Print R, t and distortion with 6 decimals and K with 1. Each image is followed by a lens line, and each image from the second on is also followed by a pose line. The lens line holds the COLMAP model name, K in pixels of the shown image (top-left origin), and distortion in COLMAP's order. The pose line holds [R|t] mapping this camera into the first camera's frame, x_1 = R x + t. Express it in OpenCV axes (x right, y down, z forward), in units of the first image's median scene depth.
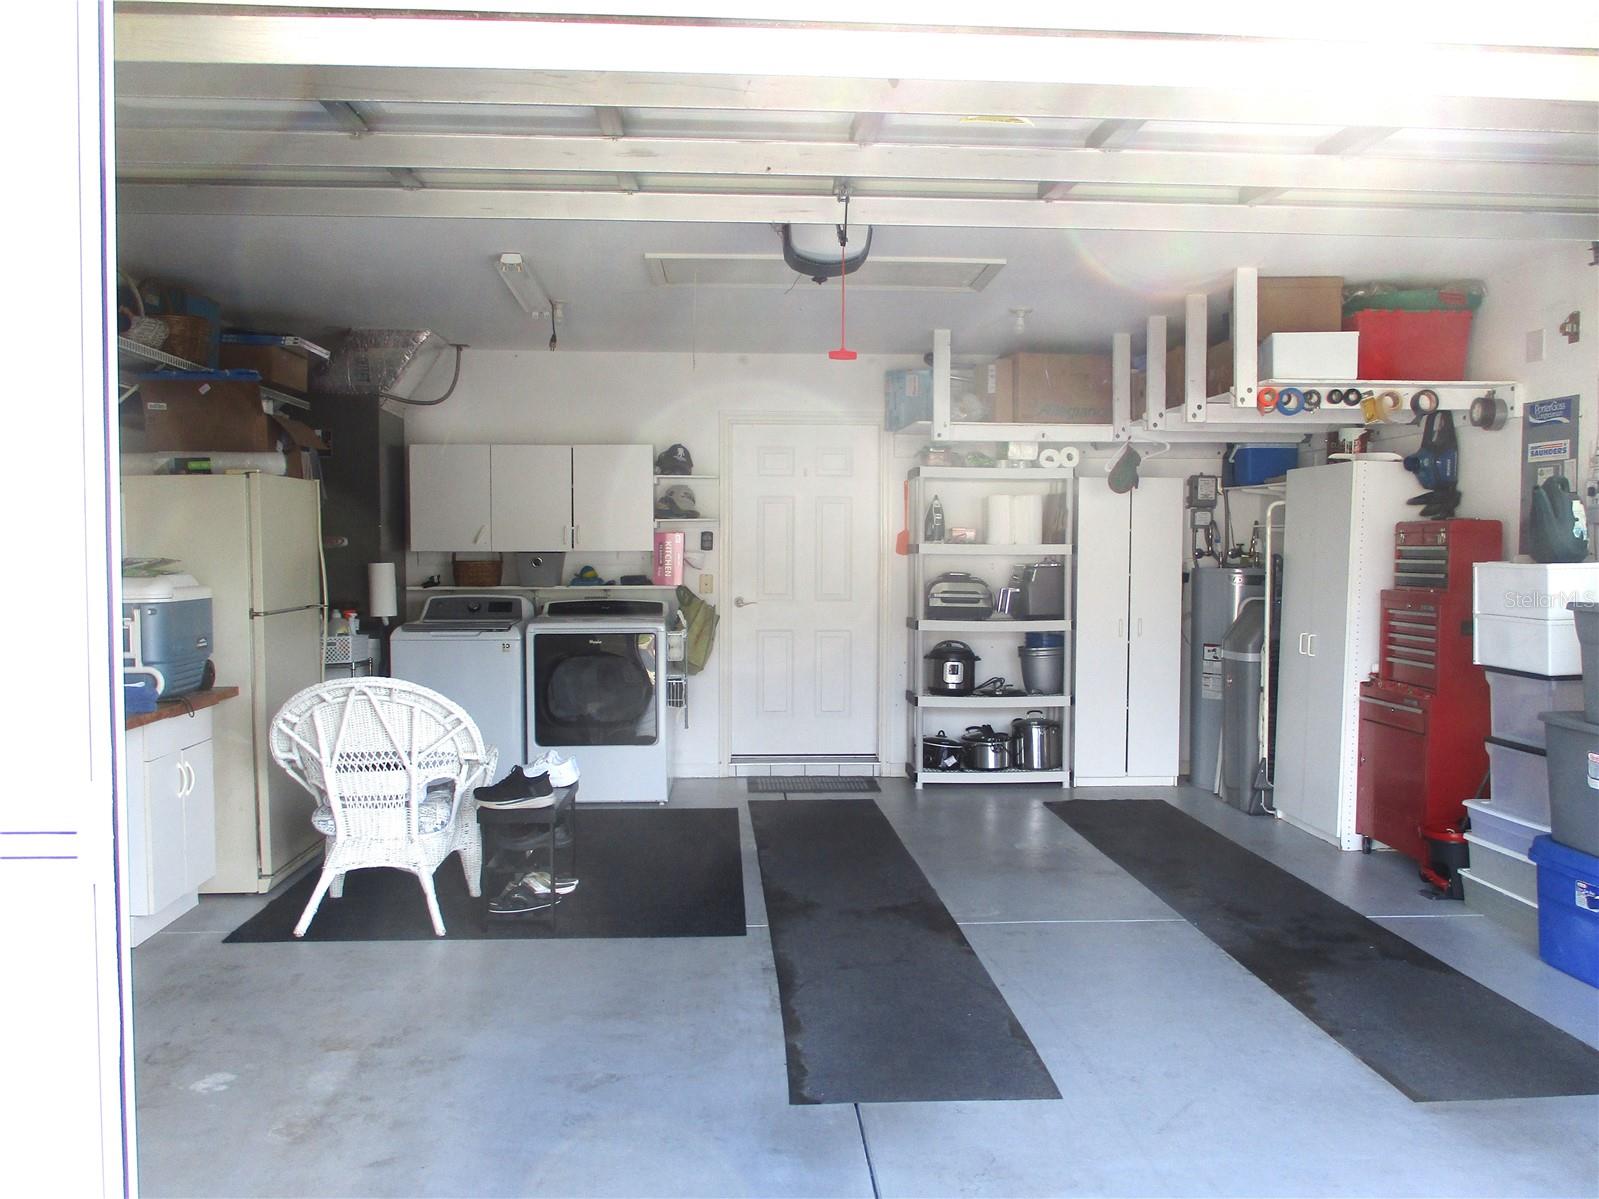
lens RADIAL K [[1384.3, 0, 799.7], [0, 1384.3, 604.7], [0, 0, 1]] dist [-0.037658, 0.025558]
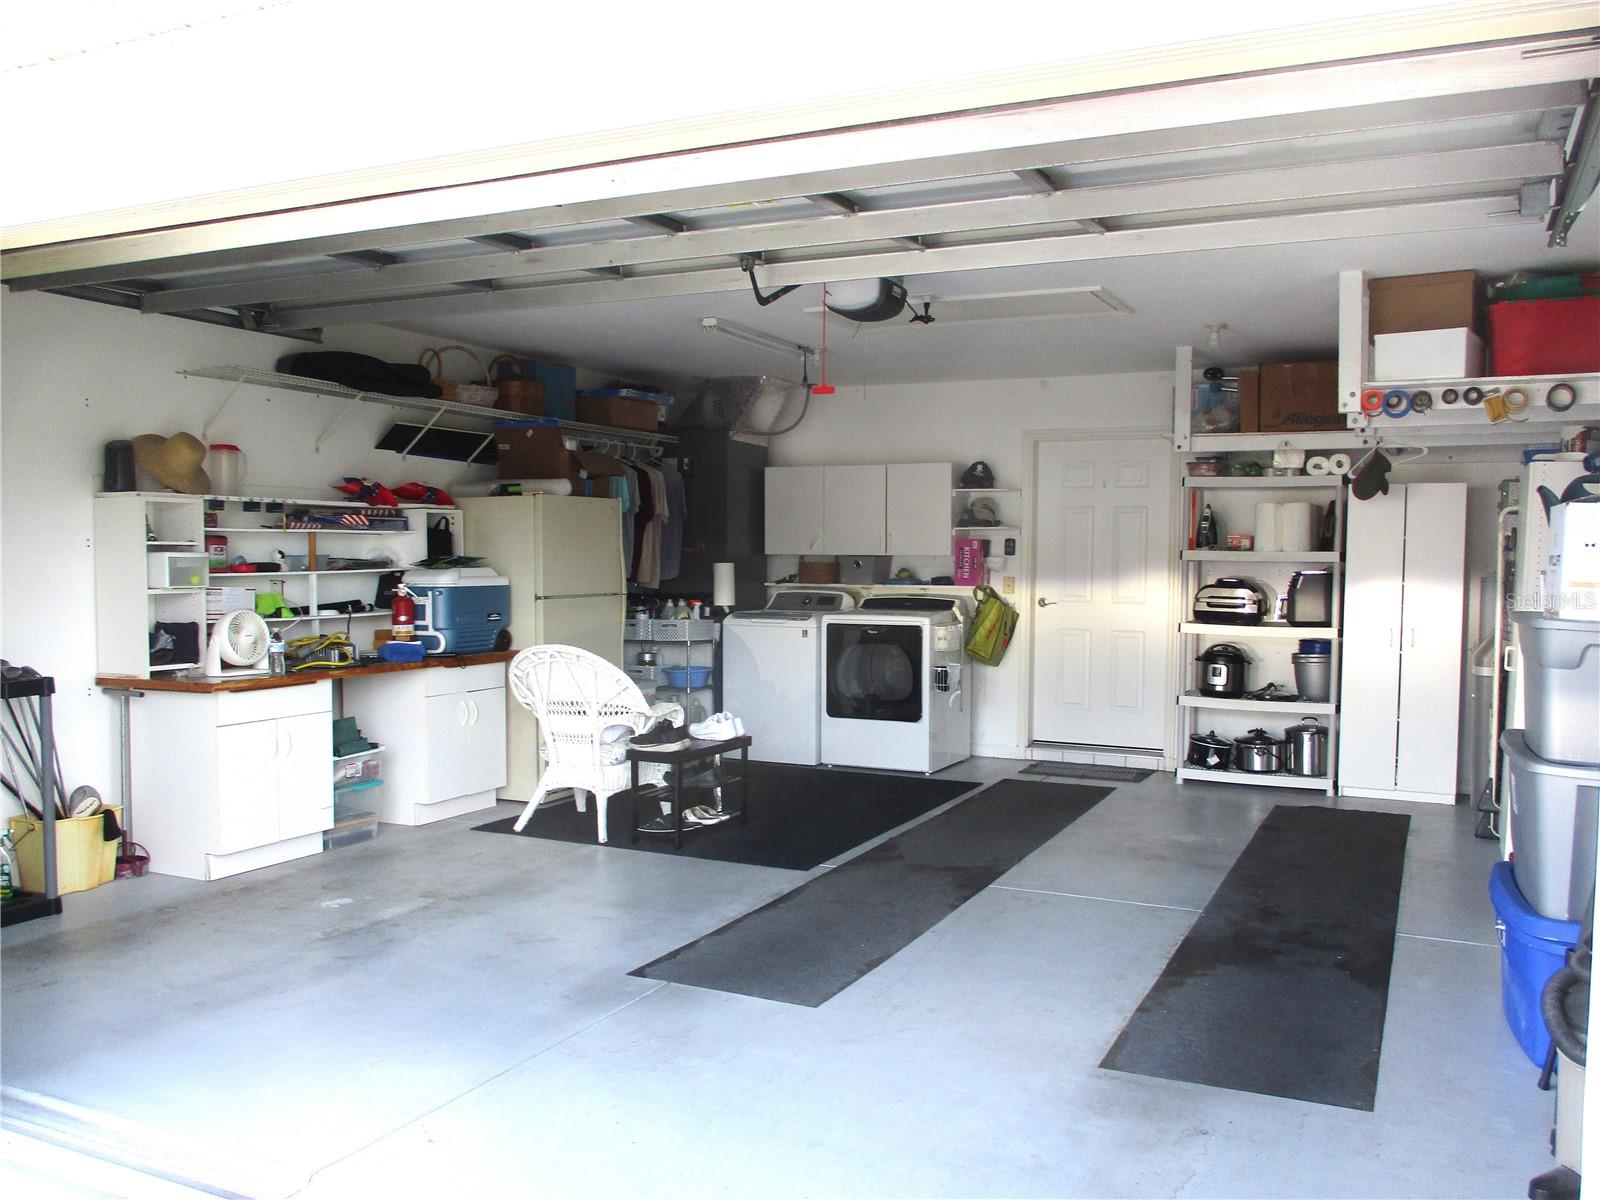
lens RADIAL K [[1295.2, 0, 805.0], [0, 1295.2, 604.4], [0, 0, 1]] dist [-0.036005, 0.005553]
pose [[0.878123, 0.024366, -0.477815, 0.422830], [-0.026509, 0.999646, 0.002258, 0.003325], [0.477701, 0.010684, 0.878458, 0.003035]]
